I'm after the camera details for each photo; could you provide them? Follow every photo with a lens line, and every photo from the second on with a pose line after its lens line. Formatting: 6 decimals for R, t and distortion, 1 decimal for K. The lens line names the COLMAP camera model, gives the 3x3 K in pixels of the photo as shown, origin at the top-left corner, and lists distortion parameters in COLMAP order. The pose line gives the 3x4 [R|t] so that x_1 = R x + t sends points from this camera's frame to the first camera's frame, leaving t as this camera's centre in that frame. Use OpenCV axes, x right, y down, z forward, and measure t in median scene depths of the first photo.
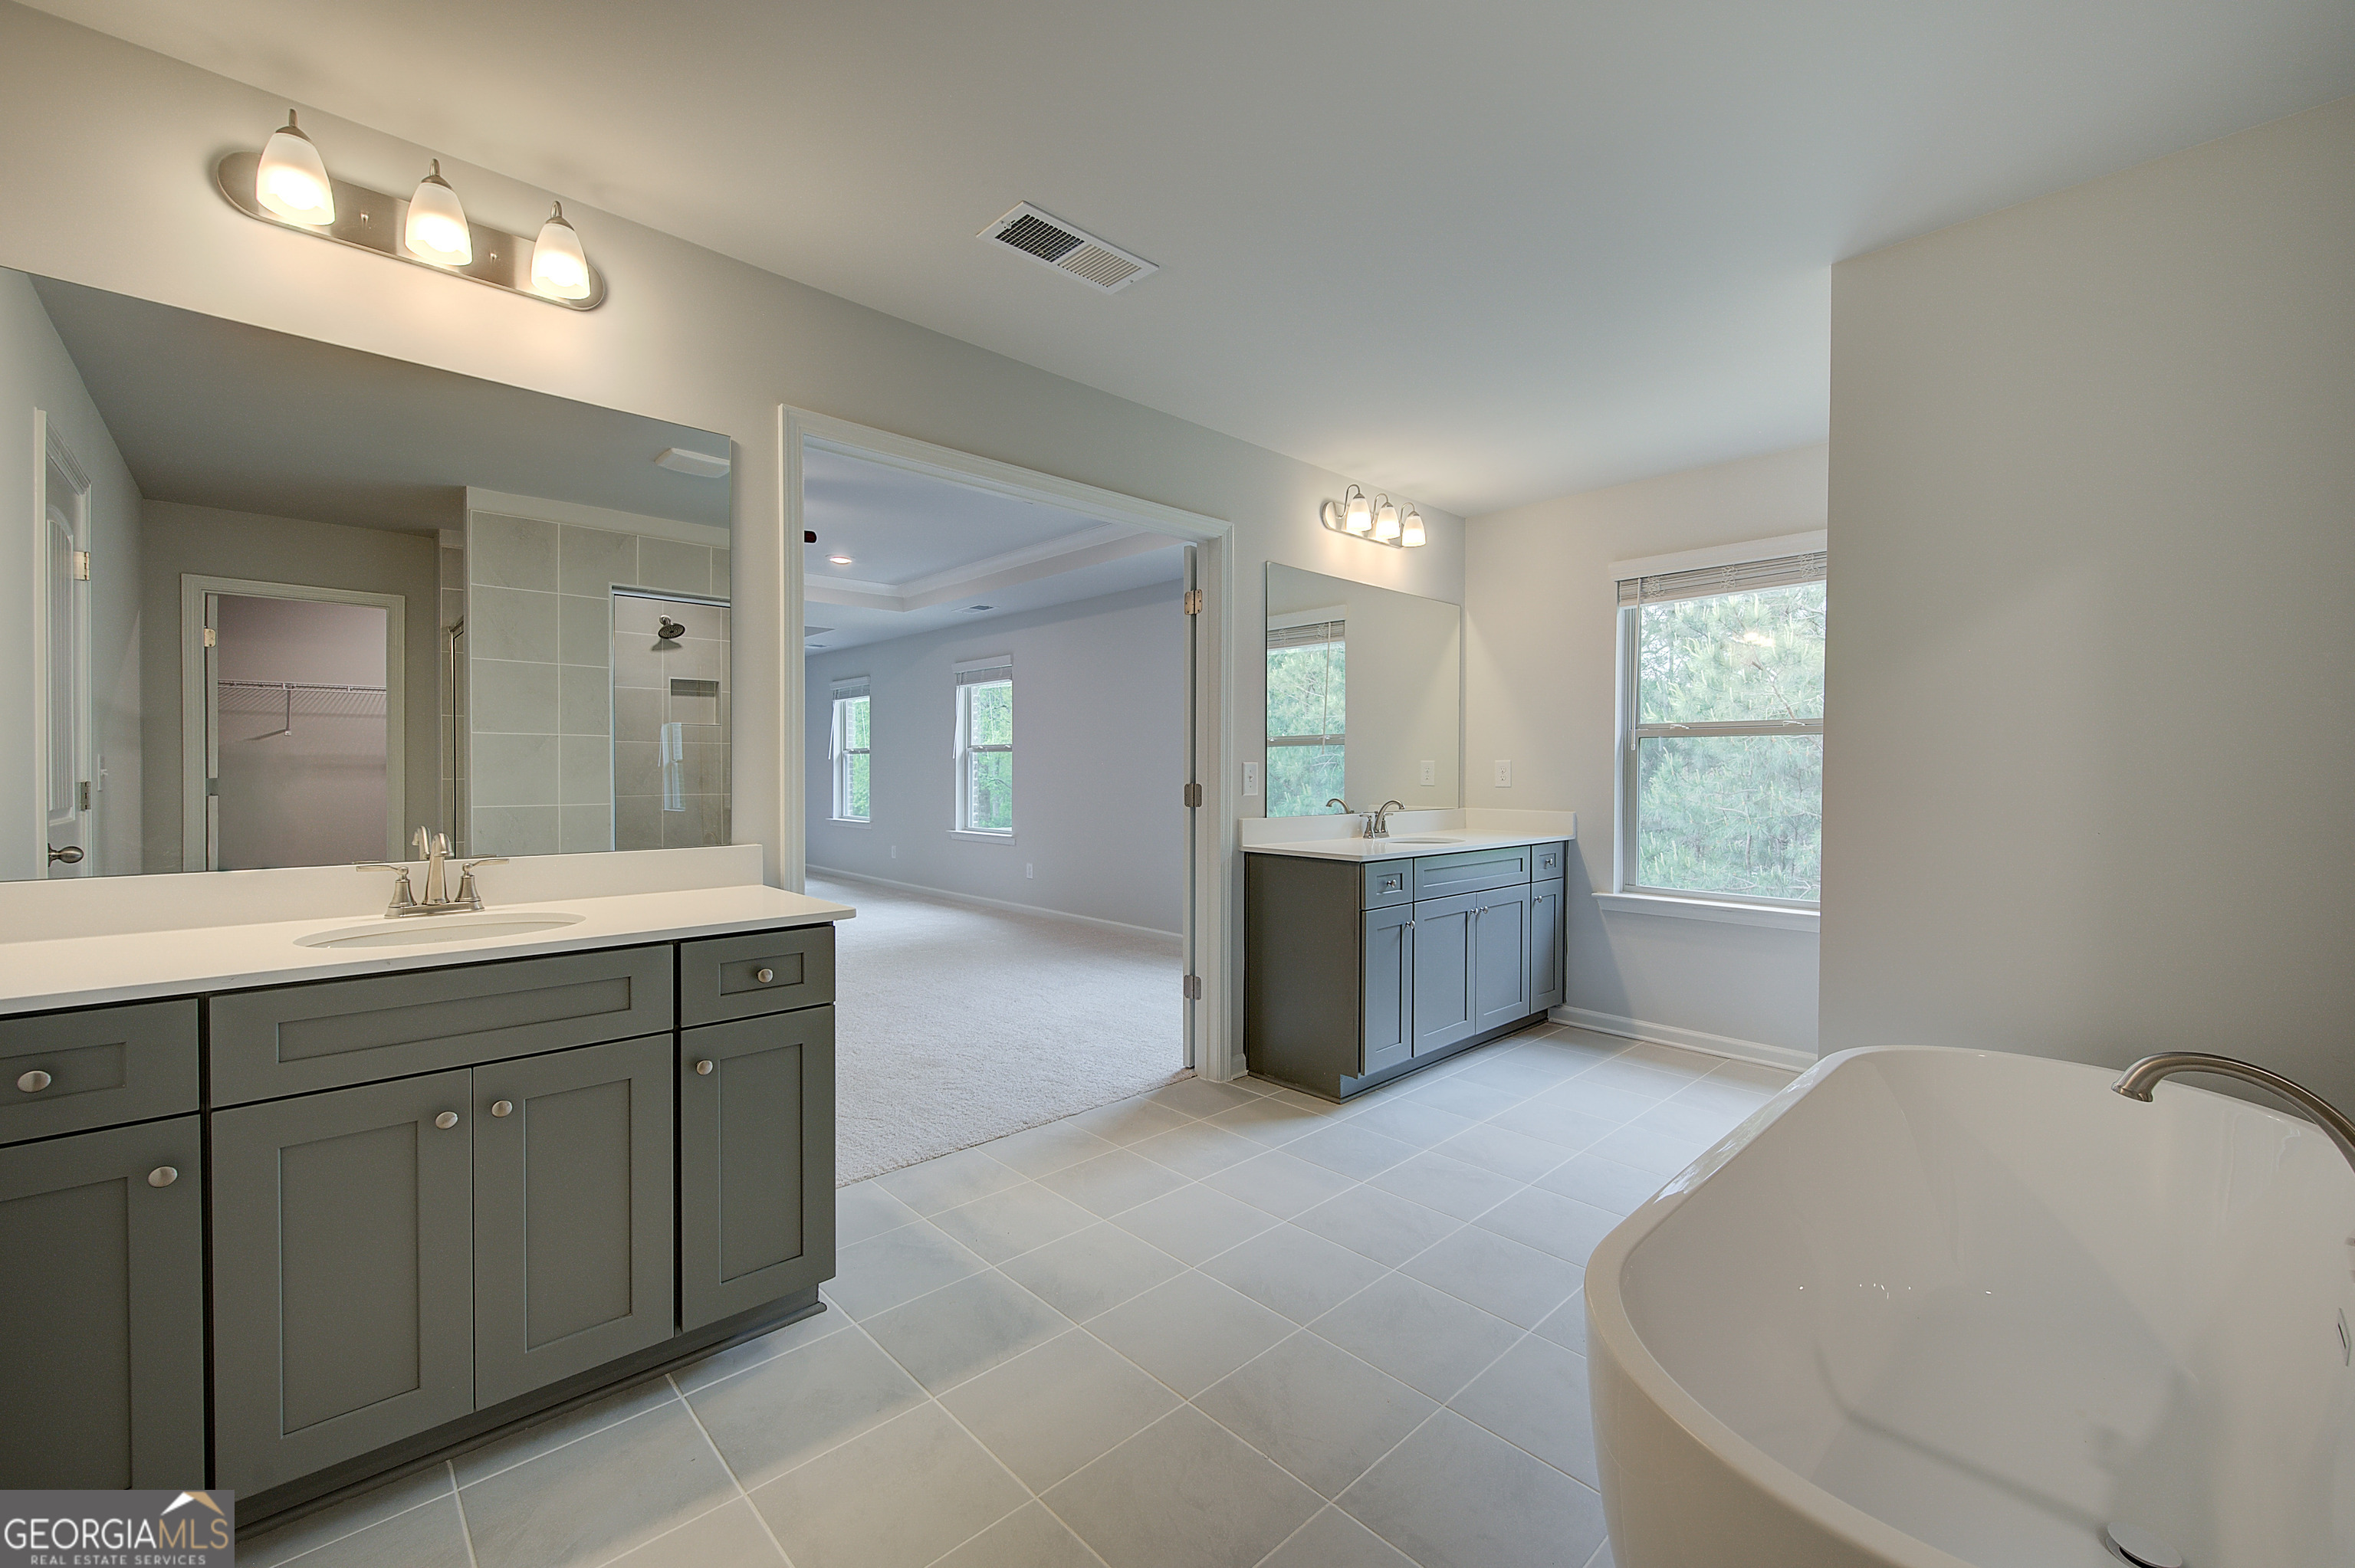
lens RADIAL K [[947.2, 0, 1197.4], [0, 947.2, 782.8], [0, 0, 1]] dist [0.002120, -0.000632]
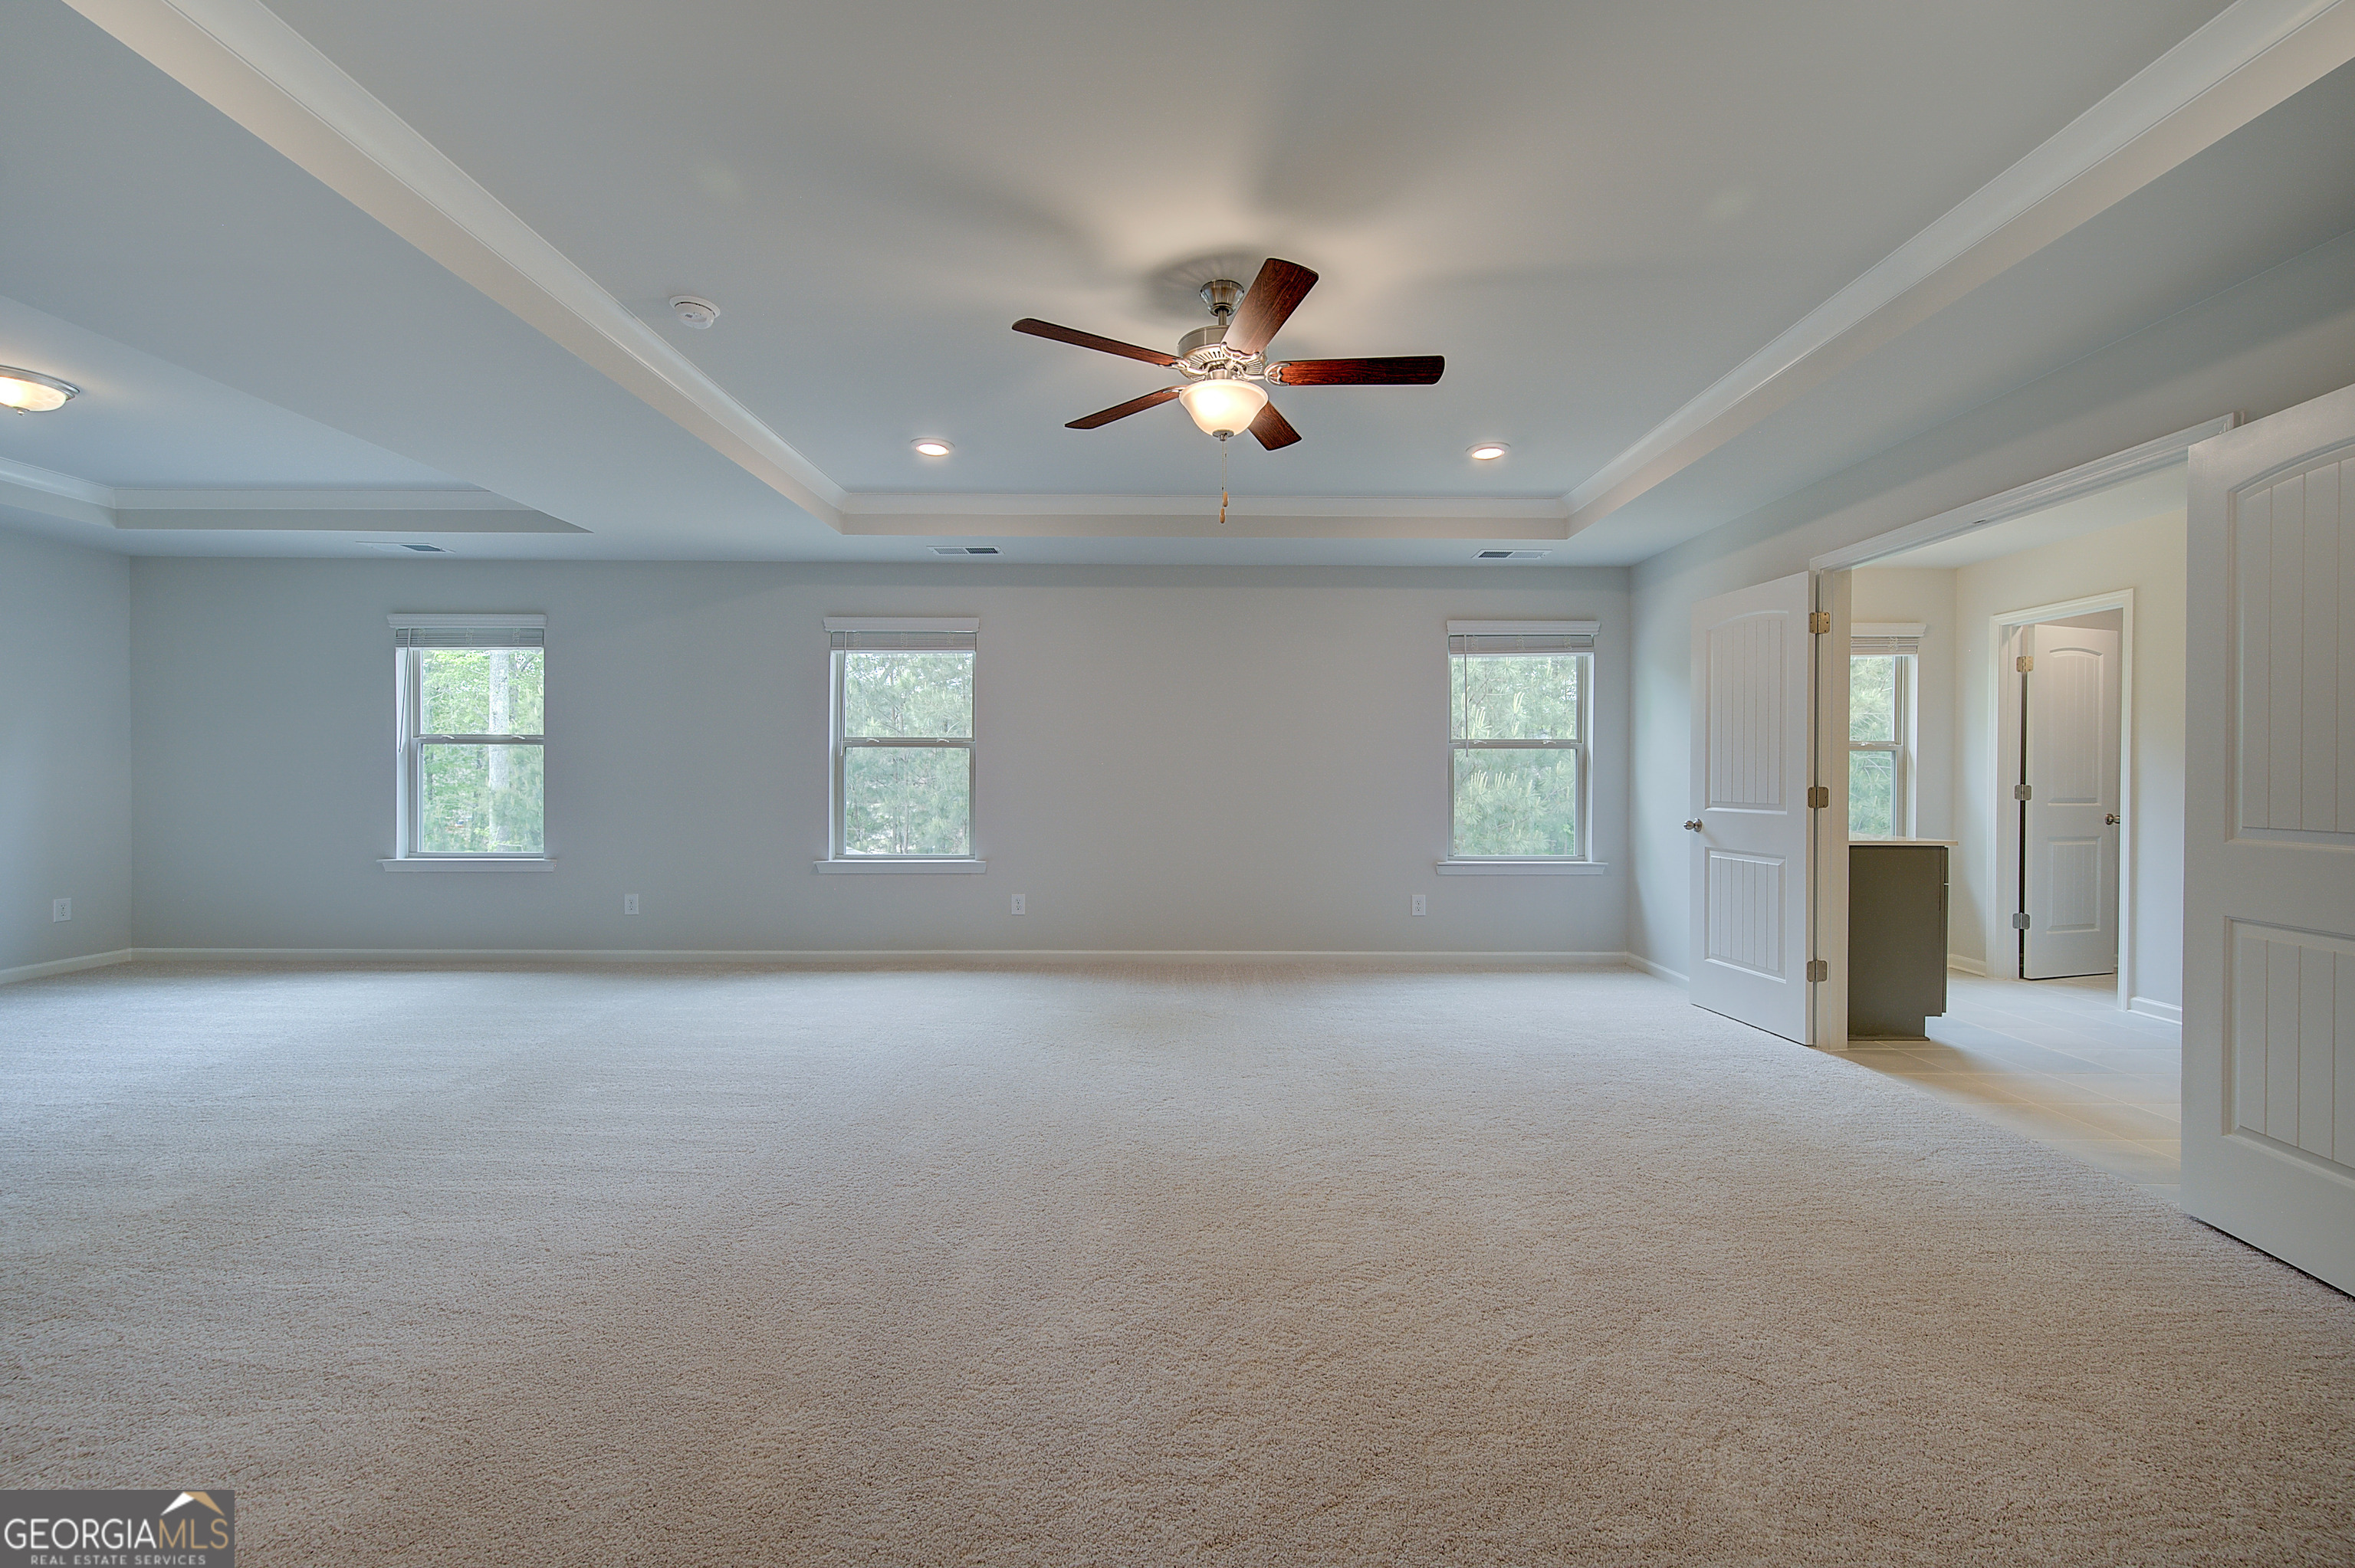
lens RADIAL K [[947.2, 0, 1197.4], [0, 947.2, 782.8], [0, 0, 1]] dist [0.002120, -0.000632]
pose [[0.692747, 0.002066, 0.721178, -1.299604], [0.005548, 0.999951, -0.008194, 0.001444], [-0.721159, 0.009678, 0.692701, 0.763437]]
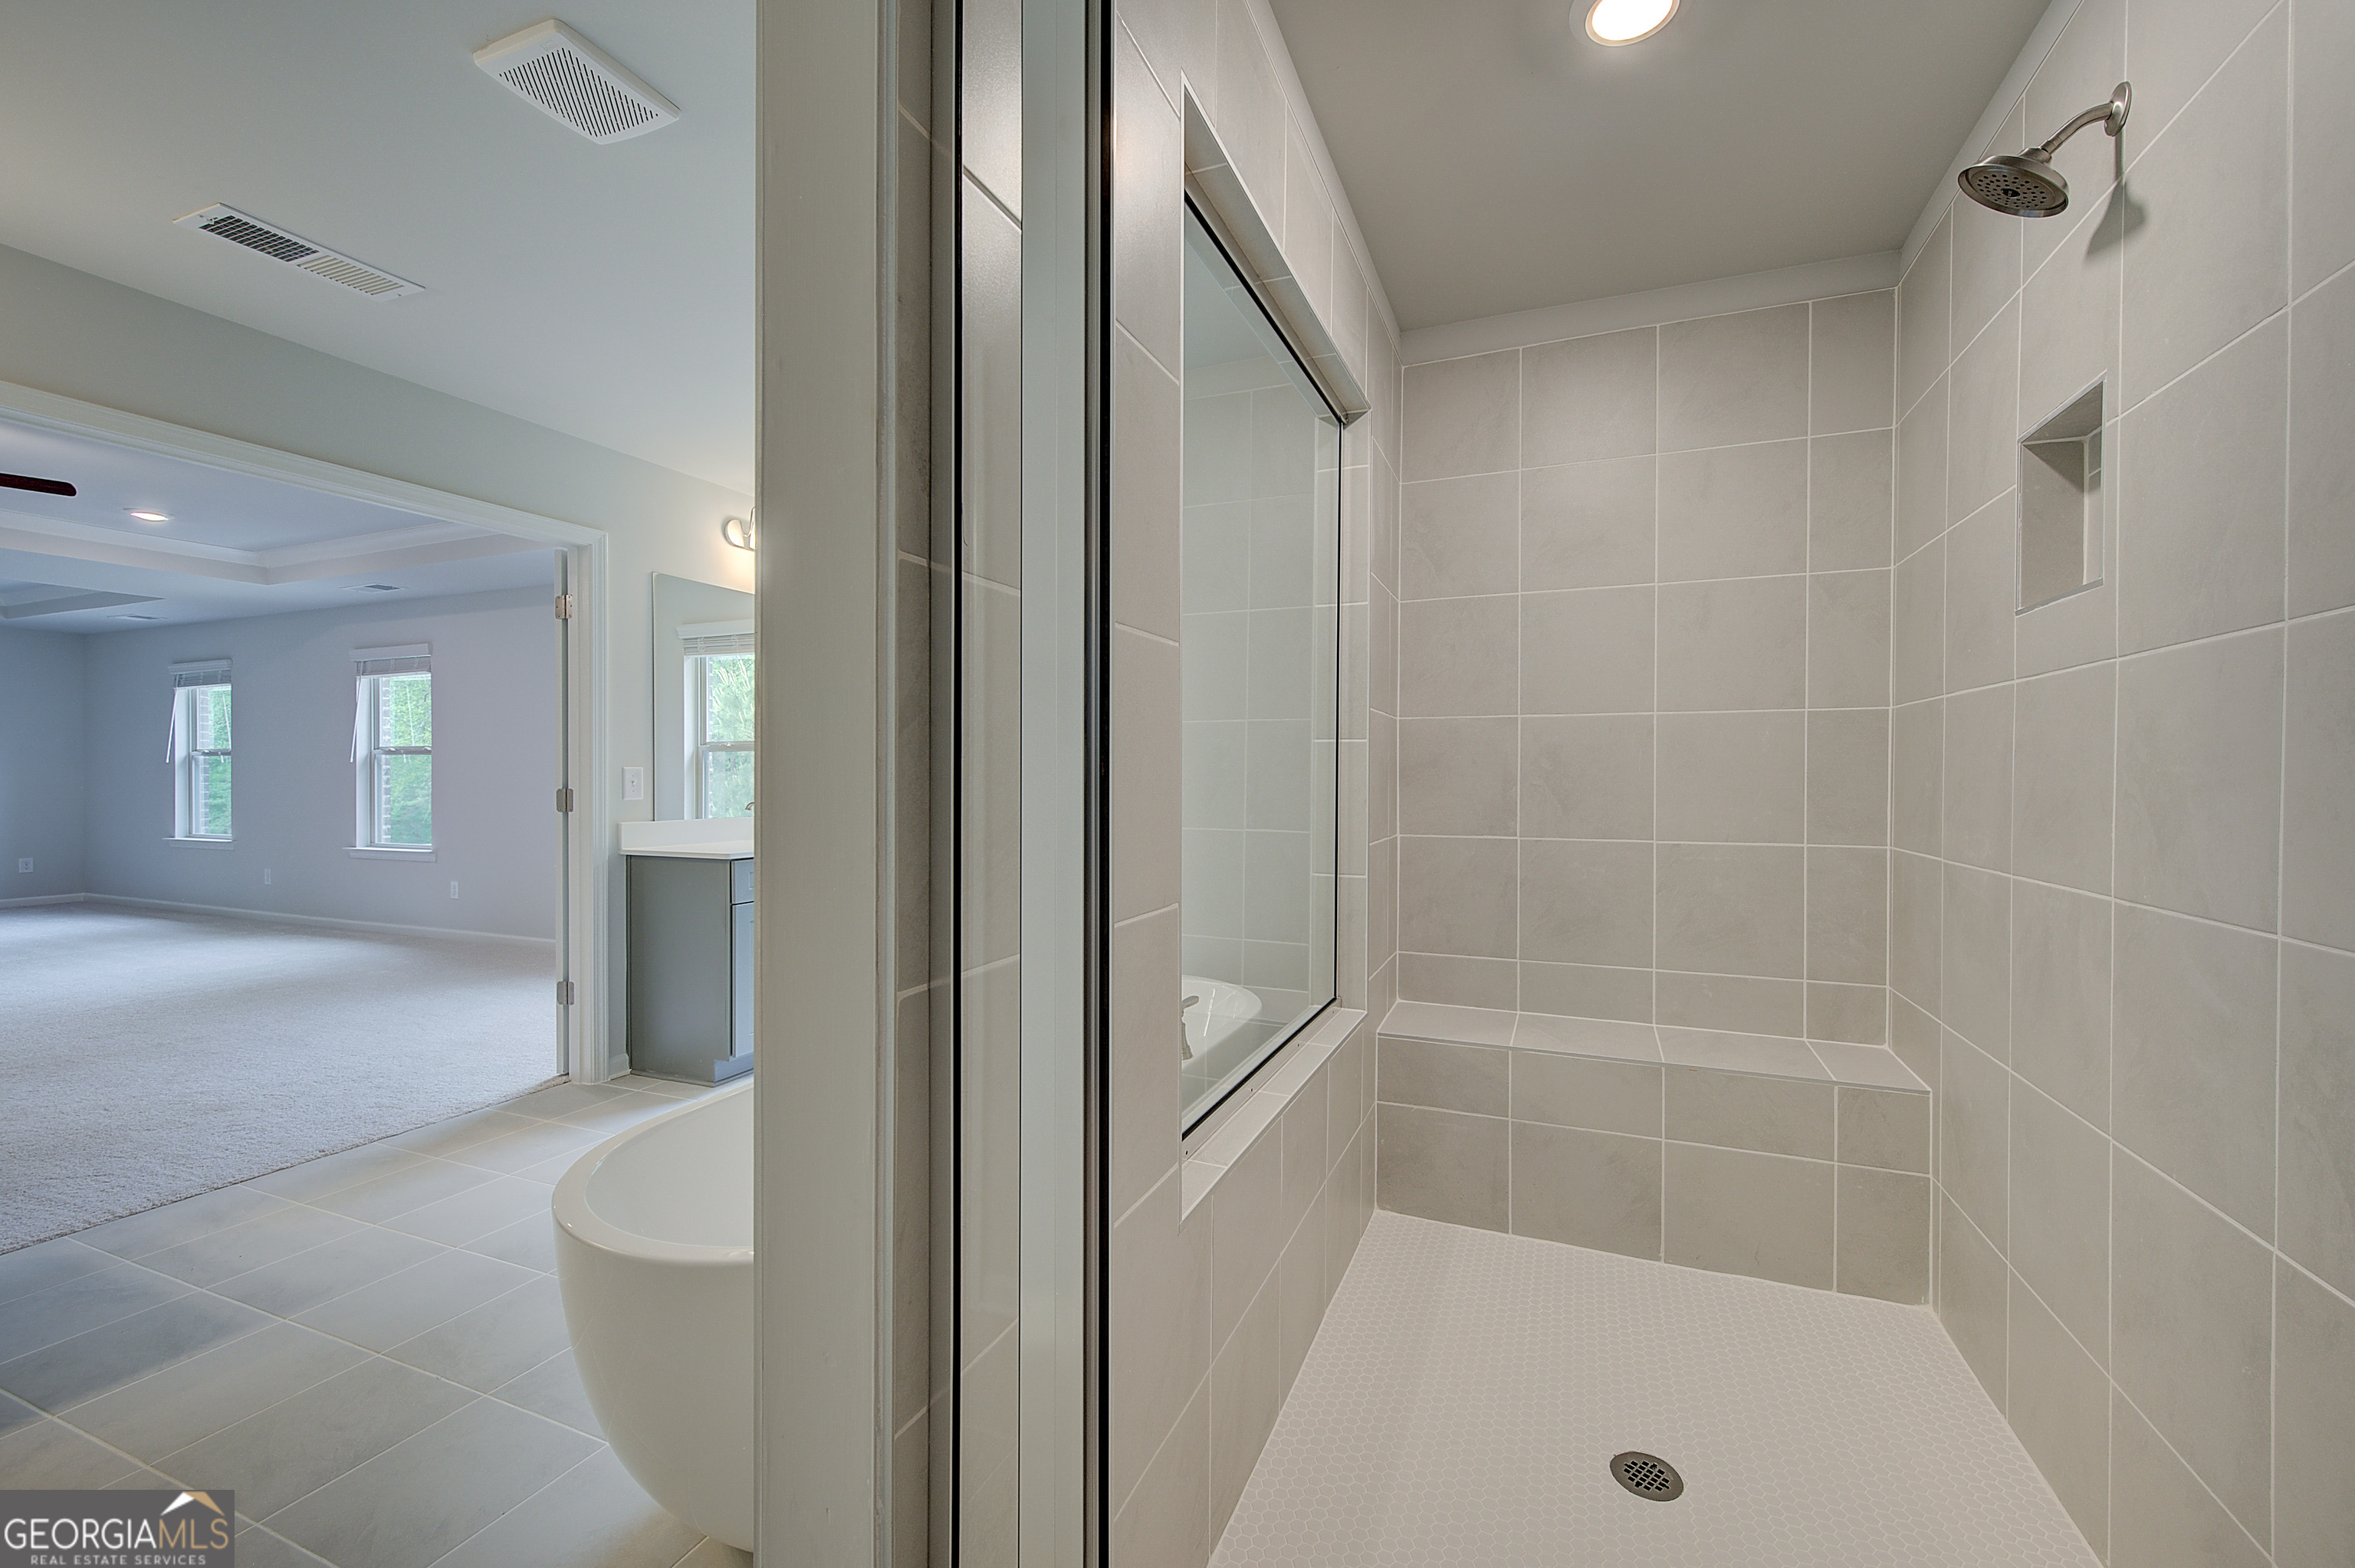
lens RADIAL K [[947.2, 0, 1197.4], [0, 947.2, 782.8], [0, 0, 1]] dist [0.002120, -0.000632]
pose [[0.912642, -0.004121, 0.408739, 0.192754], [0.006585, 0.999968, -0.004622, 0.003686], [-0.408707, 0.006910, 0.912640, -0.181687]]
